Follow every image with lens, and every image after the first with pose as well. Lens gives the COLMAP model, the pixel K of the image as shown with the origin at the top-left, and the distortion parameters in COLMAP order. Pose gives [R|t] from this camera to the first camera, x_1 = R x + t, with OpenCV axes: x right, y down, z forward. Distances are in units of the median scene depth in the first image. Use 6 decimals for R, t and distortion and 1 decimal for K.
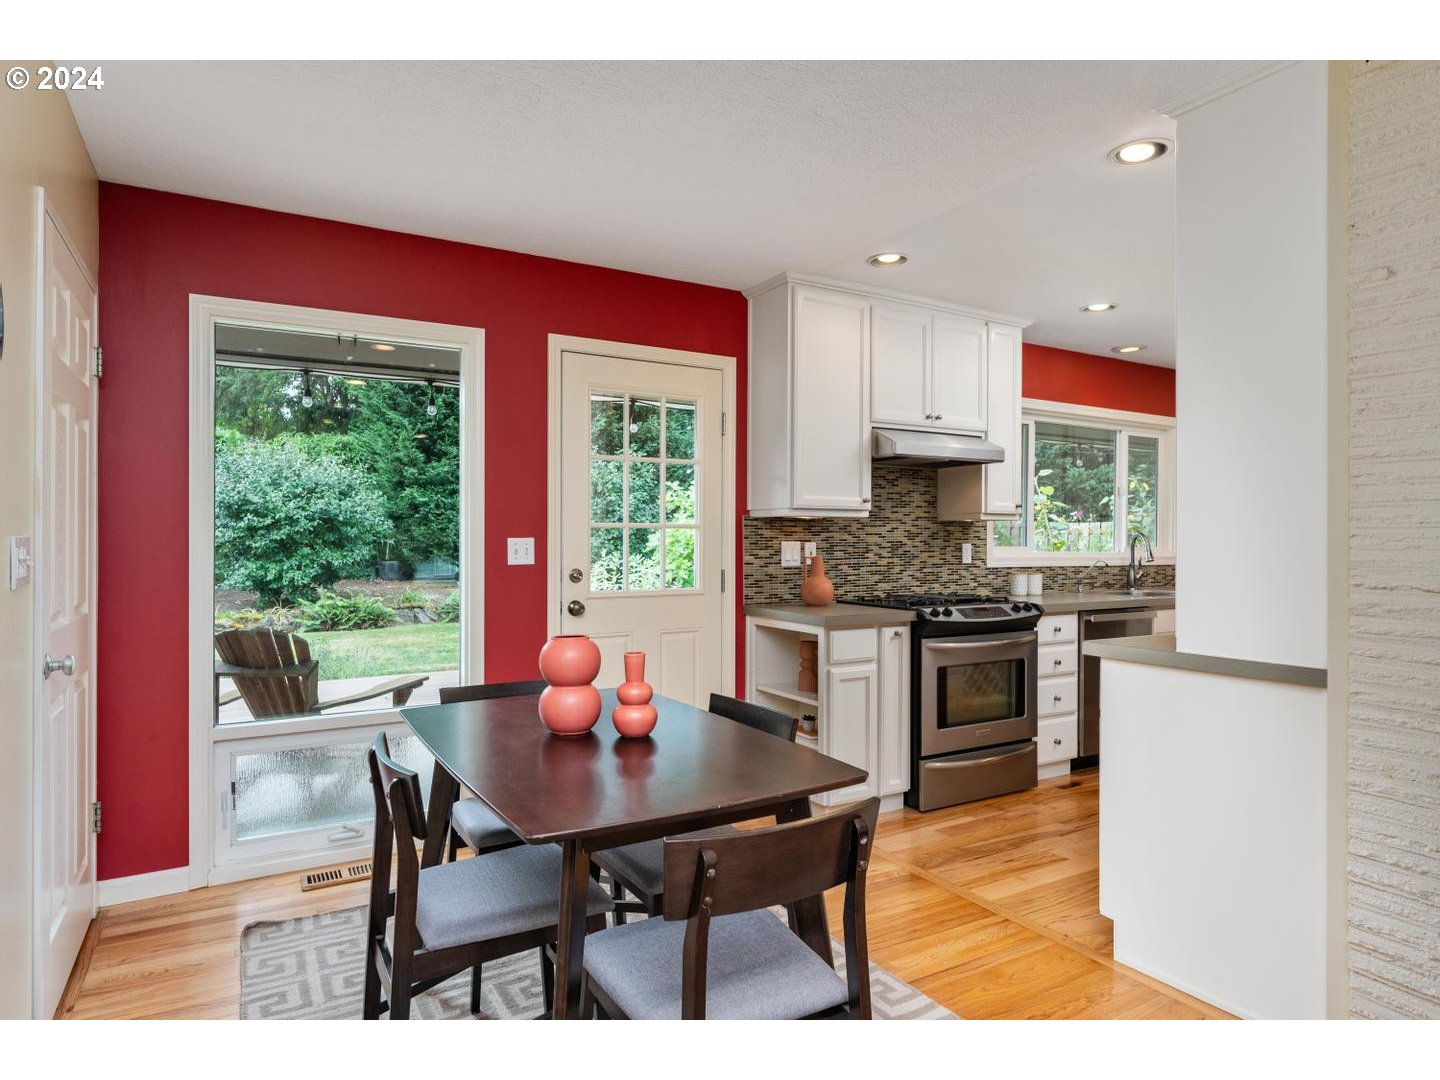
lens RADIAL K [[865.0, 0, 716.3], [0, 865.0, 537.0], [0, 0, 1]] dist [0.014297, 0.000250]
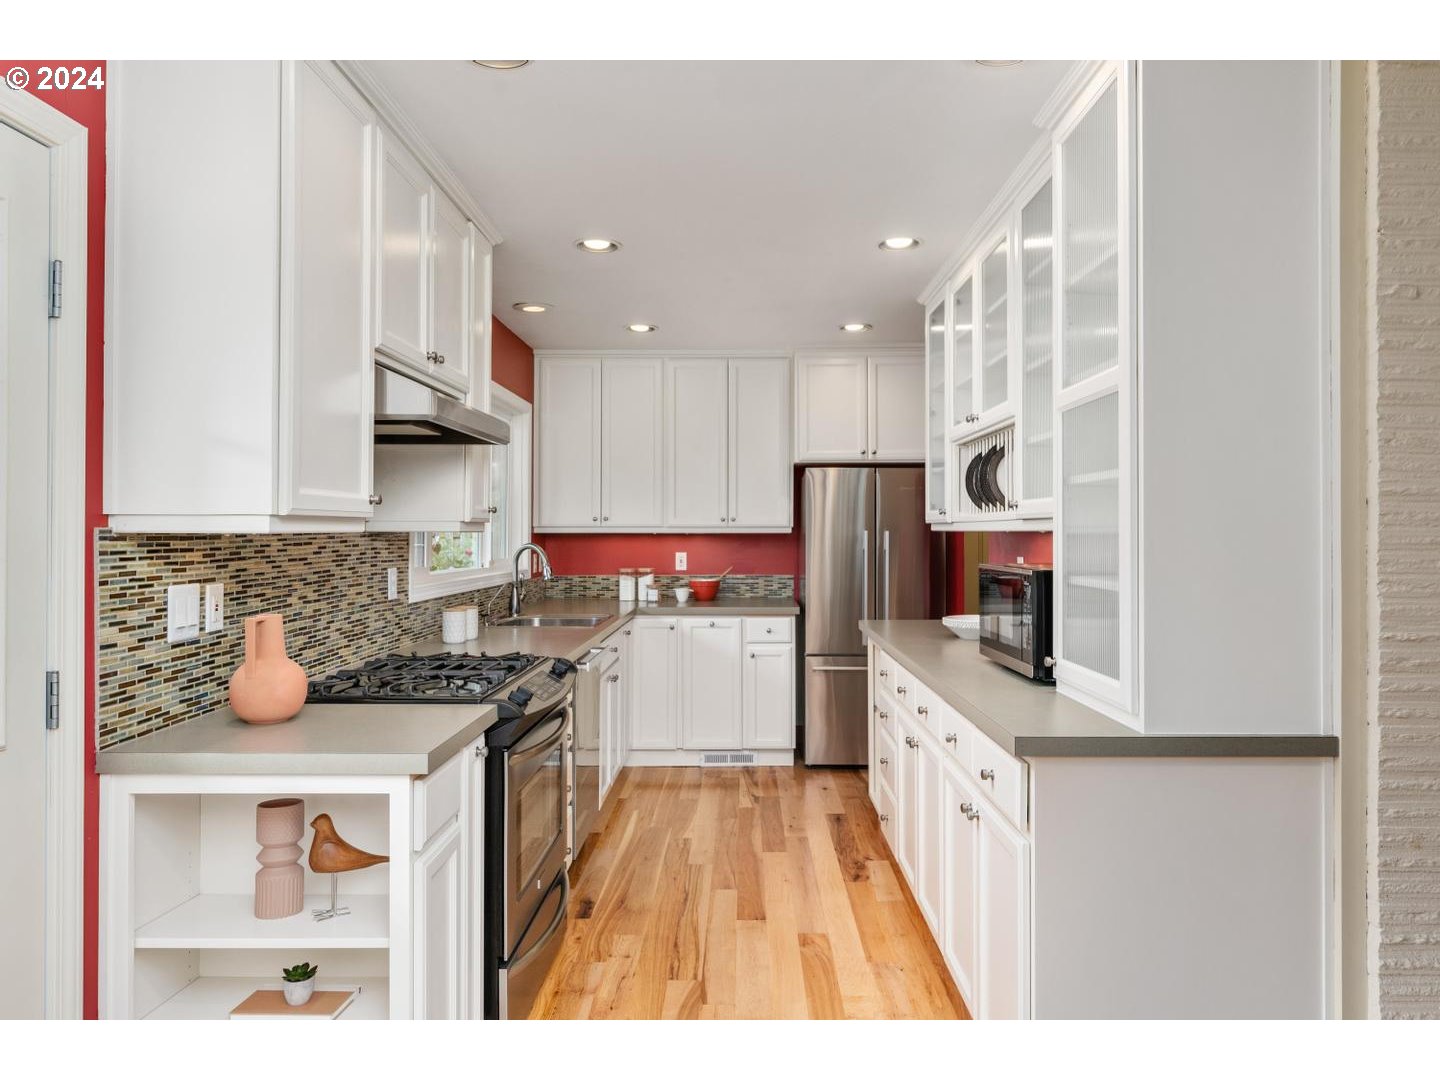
lens RADIAL K [[936.8, 0, 760.3], [0, 936.8, 523.9], [0, 0, 1]] dist [-0.000146, -0.000676]
pose [[0.497282, 0.004853, 0.867575, -0.178057], [-0.002949, 0.999988, -0.003903, -0.024091], [-0.867584, -0.000618, 0.497290, 0.475526]]
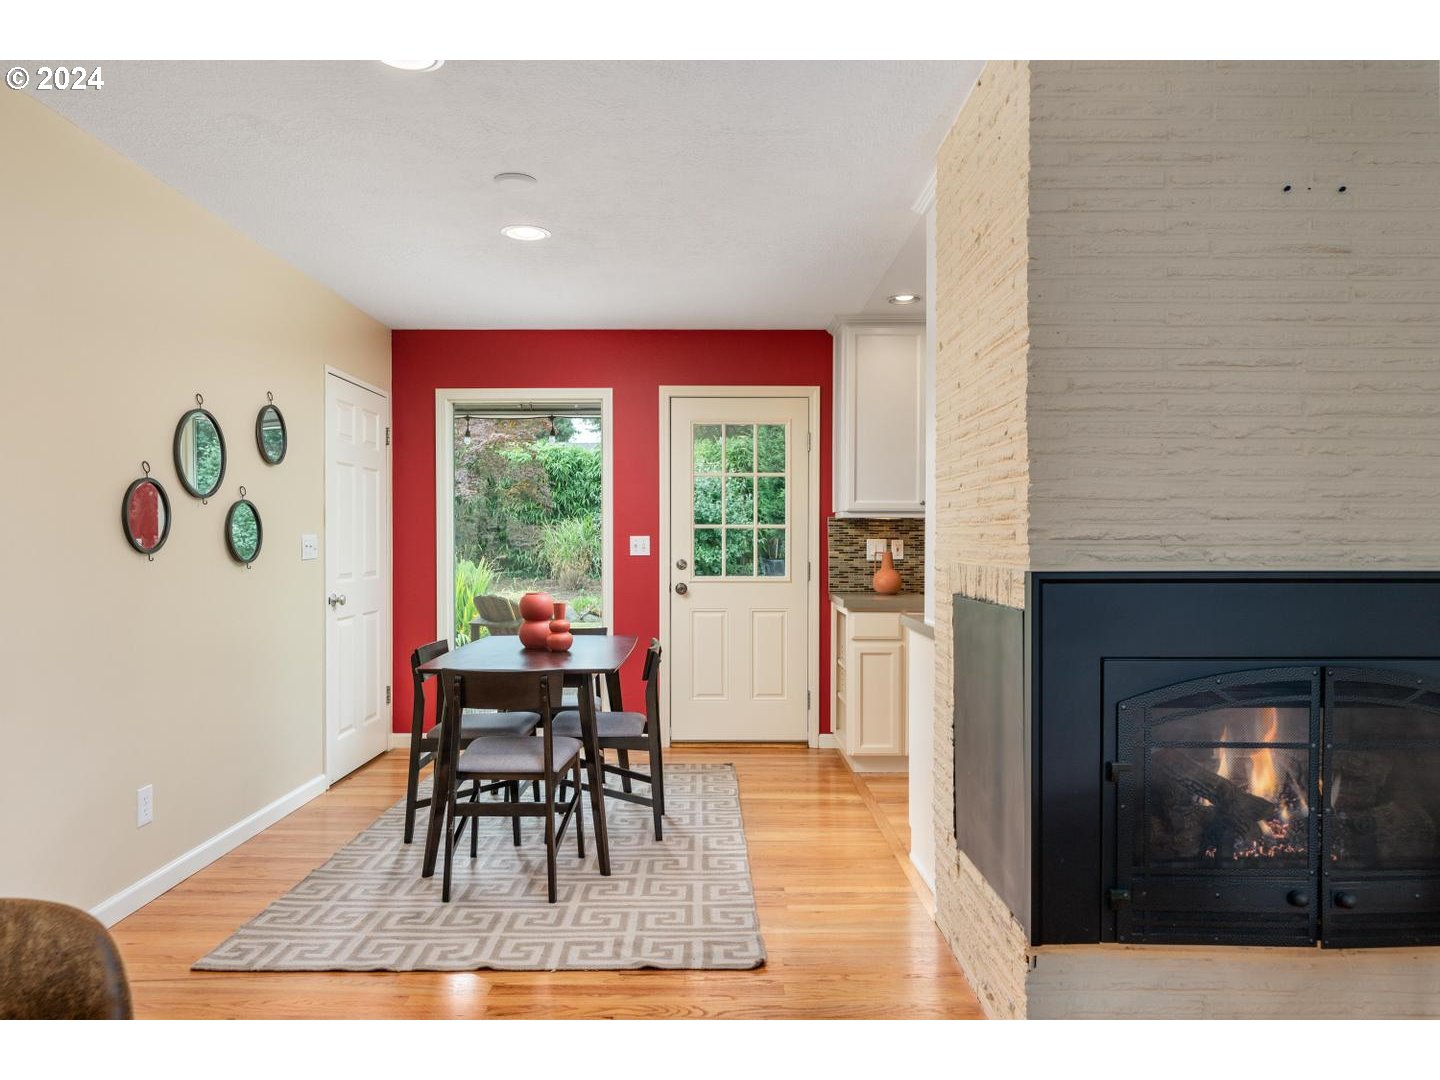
lens RADIAL K [[922.9, 0, 713.6], [0, 922.9, 547.8], [0, 0, 1]] dist [-0.000096, 0.000405]
pose [[0.860043, 0.006238, -0.510183, 0.504000], [0.001136, 0.999899, 0.014141, -0.000705], [0.510220, -0.012742, 0.859950, -0.166083]]
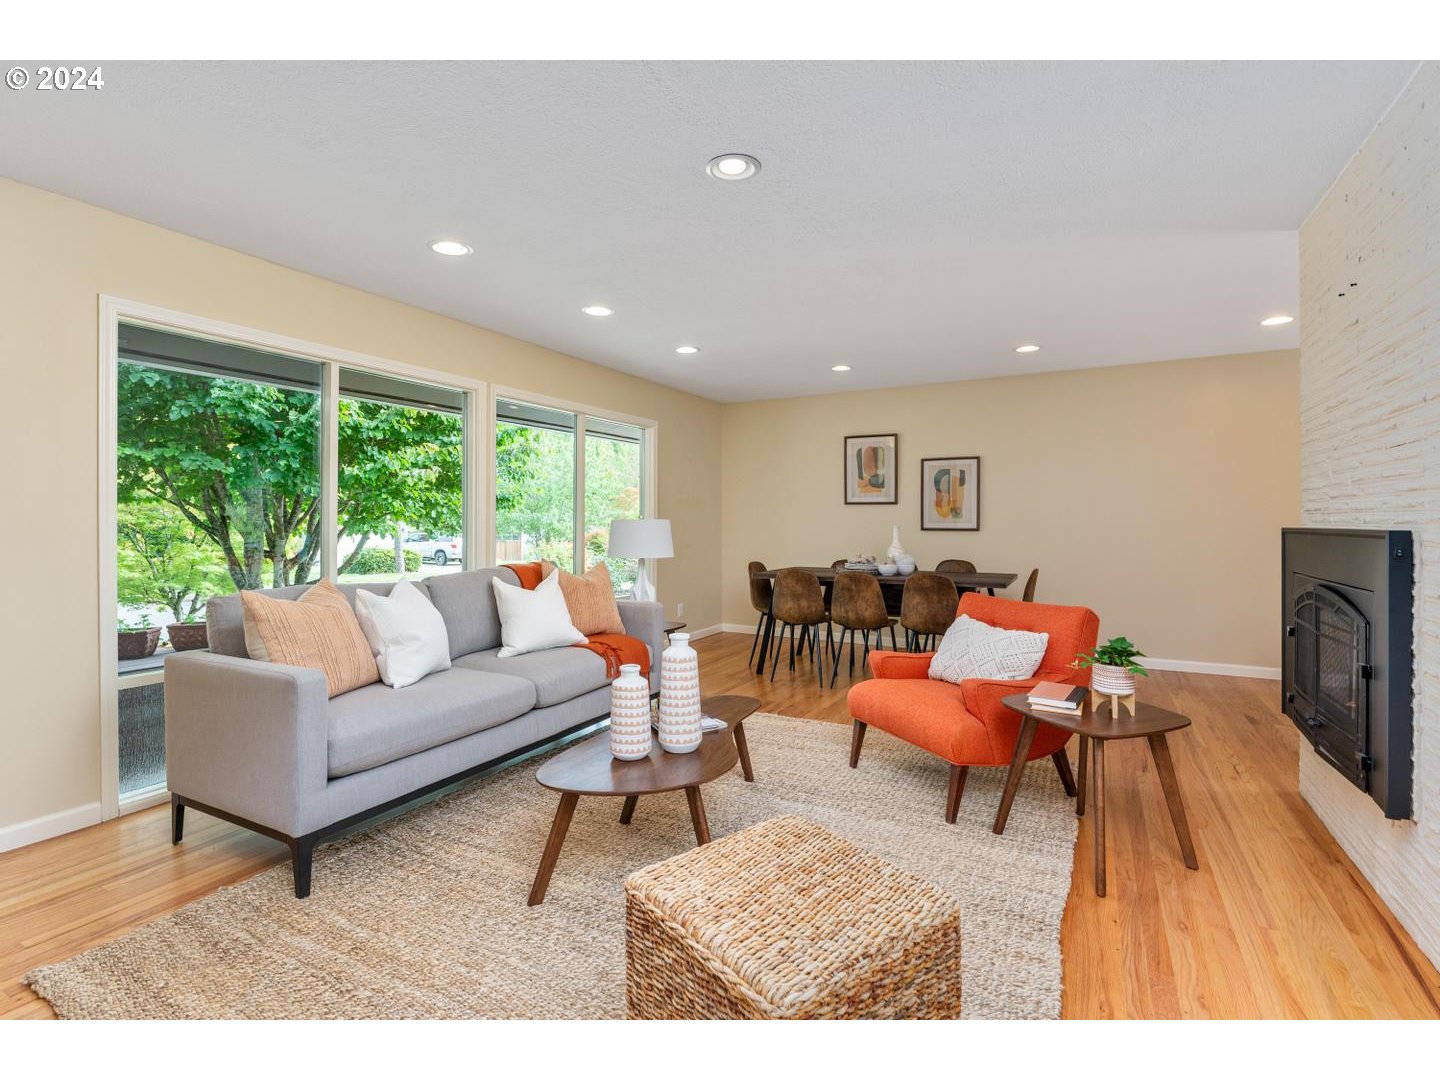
lens RADIAL K [[677.1, 0, 724.7], [0, 677.1, 535.0], [0, 0, 1]] dist [0.001084, -0.000110]
pose [[-0.857422, 0.010036, -0.514516, 1.237700], [0.000273, 0.999819, 0.019047, 0.012325], [0.514614, 0.016191, -0.857269, 0.601500]]
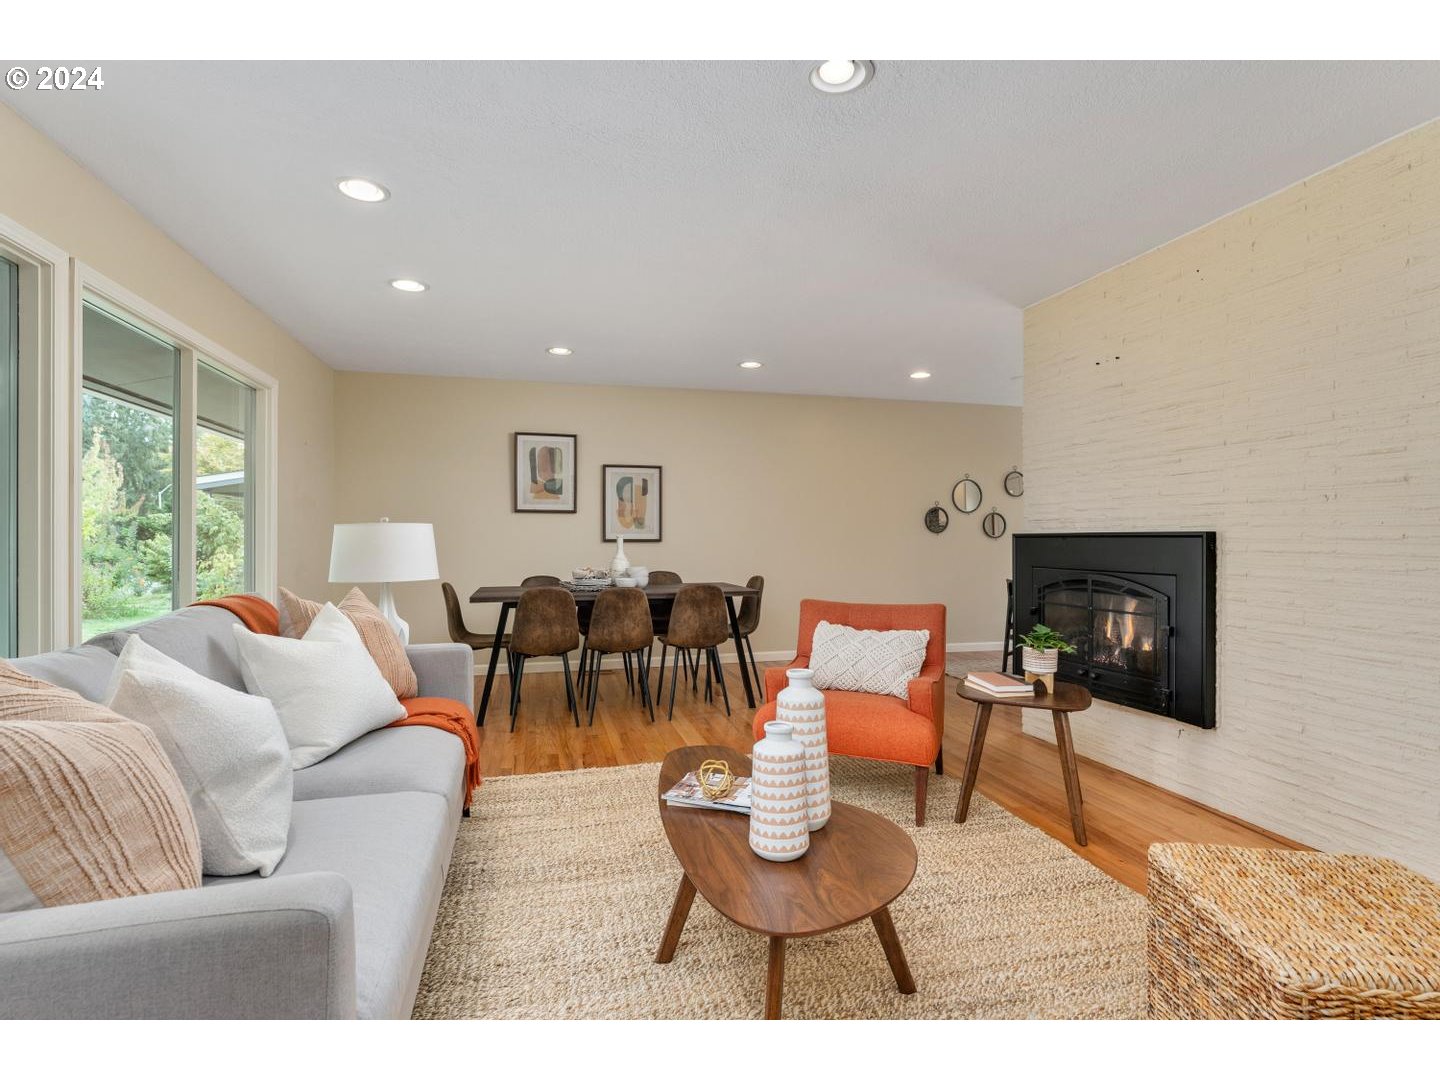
lens RADIAL K [[700.7, 0, 725.1], [0, 700.7, 547.4], [0, 0, 1]] dist [0.002233, 0.000334]
pose [[-0.273582, 0.013334, -0.961756, 1.402239], [0.001915, 0.999909, 0.013319, 0.023418], [0.961847, 0.001802, -0.273583, 0.194717]]
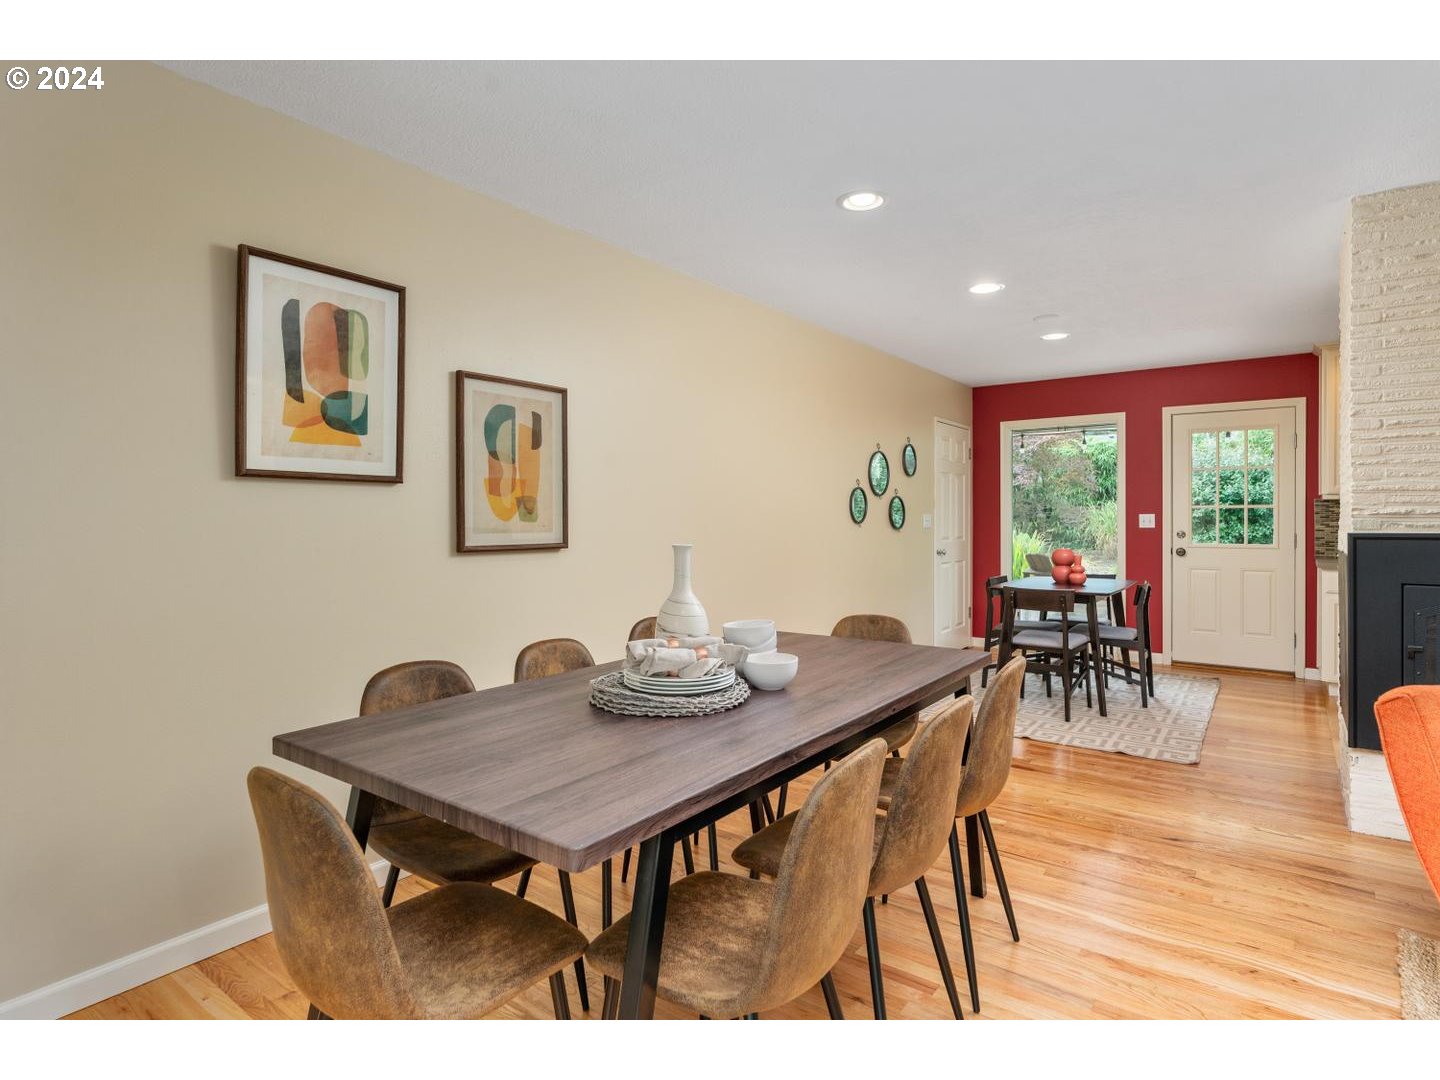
lens RADIAL K [[761.7, 0, 715.9], [0, 761.7, 521.2], [0, 0, 1]] dist [0.002477, -0.000430]
pose [[0.376651, 0.004454, -0.926344, 0.813349], [0.004795, 0.999966, 0.006758, 0.000658], [0.926343, -0.006988, 0.376617, -0.451208]]
